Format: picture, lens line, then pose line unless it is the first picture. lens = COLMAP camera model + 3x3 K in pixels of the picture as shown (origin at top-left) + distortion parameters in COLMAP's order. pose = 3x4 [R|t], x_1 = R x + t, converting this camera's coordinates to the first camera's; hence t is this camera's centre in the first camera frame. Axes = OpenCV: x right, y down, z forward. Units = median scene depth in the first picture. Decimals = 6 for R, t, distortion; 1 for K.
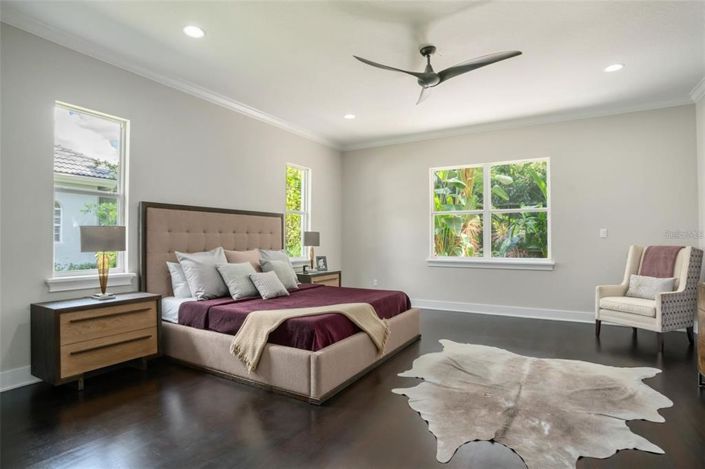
lens RADIAL K [[359.6, 0, 352.5], [0, 359.6, 234.5], [0, 0, 1]] dist [-0.071630, 0.030174]
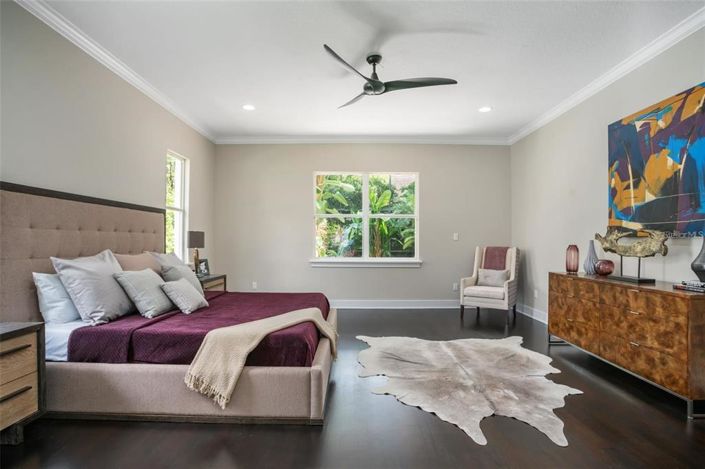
lens RADIAL K [[344.6, 0, 347.9], [0, 344.6, 240.0], [0, 0, 1]] dist [-0.069382, 0.026169]
pose [[0.867122, 0.006346, 0.498056, -0.342891], [-0.011893, 0.999898, 0.007966, 0.003441], [-0.497954, -0.012831, 0.867109, 0.166741]]
